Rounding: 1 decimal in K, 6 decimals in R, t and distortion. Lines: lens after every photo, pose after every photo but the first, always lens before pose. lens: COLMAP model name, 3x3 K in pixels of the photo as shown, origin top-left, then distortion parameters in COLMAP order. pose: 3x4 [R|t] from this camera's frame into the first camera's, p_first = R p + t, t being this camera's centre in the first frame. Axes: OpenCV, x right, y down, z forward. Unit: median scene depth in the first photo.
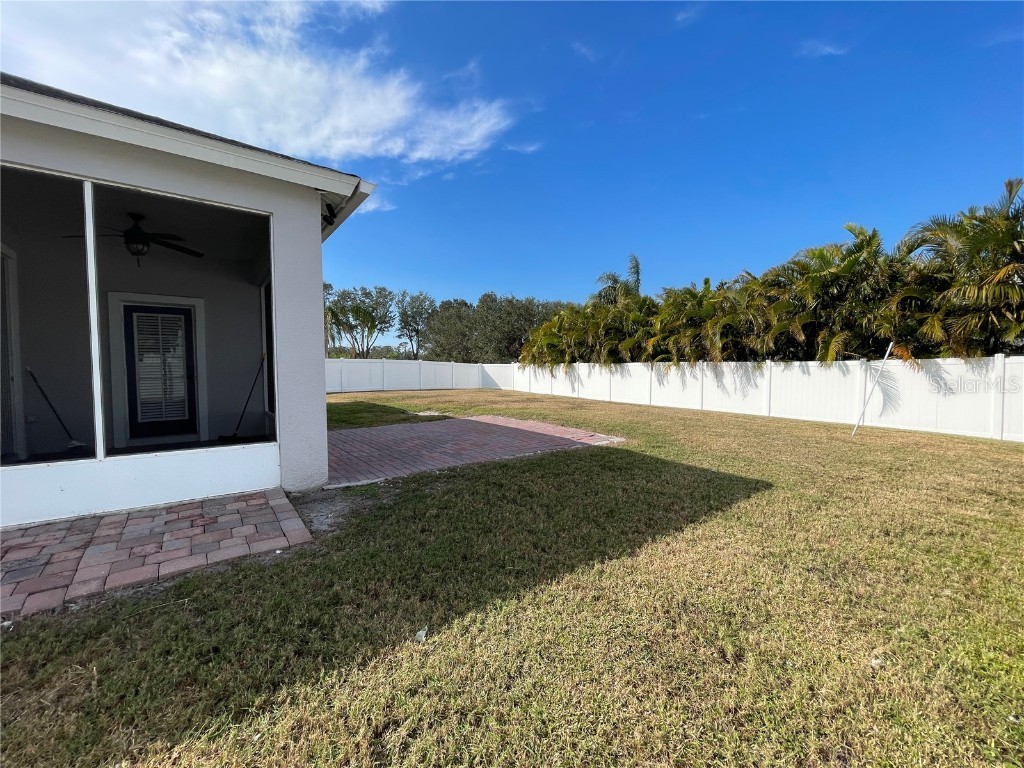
lens RADIAL K [[404.4, 0, 481.3], [0, 404.4, 400.8], [0, 0, 1]] dist [0.000264, 0.000077]
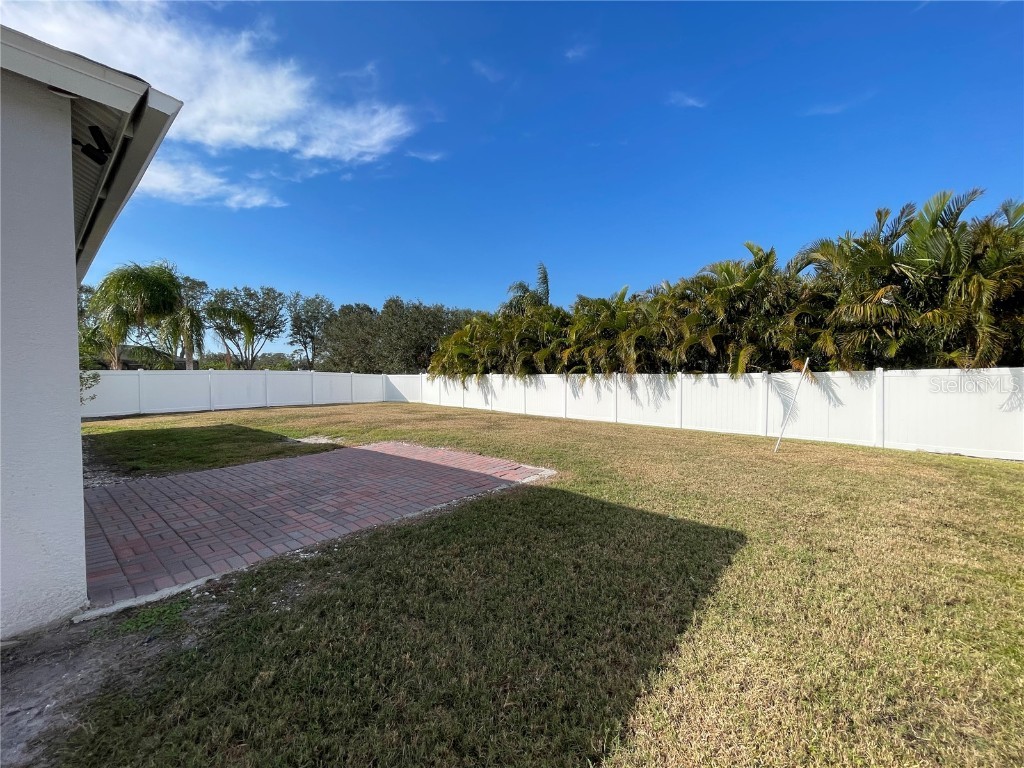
lens RADIAL K [[415.0, 0, 513.9], [0, 415.0, 380.5], [0, 0, 1]] dist [-0.002156, 0.000768]
pose [[0.956345, -0.019718, 0.291574, 0.019240], [0.040249, 0.997100, -0.064583, -0.032148], [-0.289455, 0.073499, 0.954365, 0.149313]]
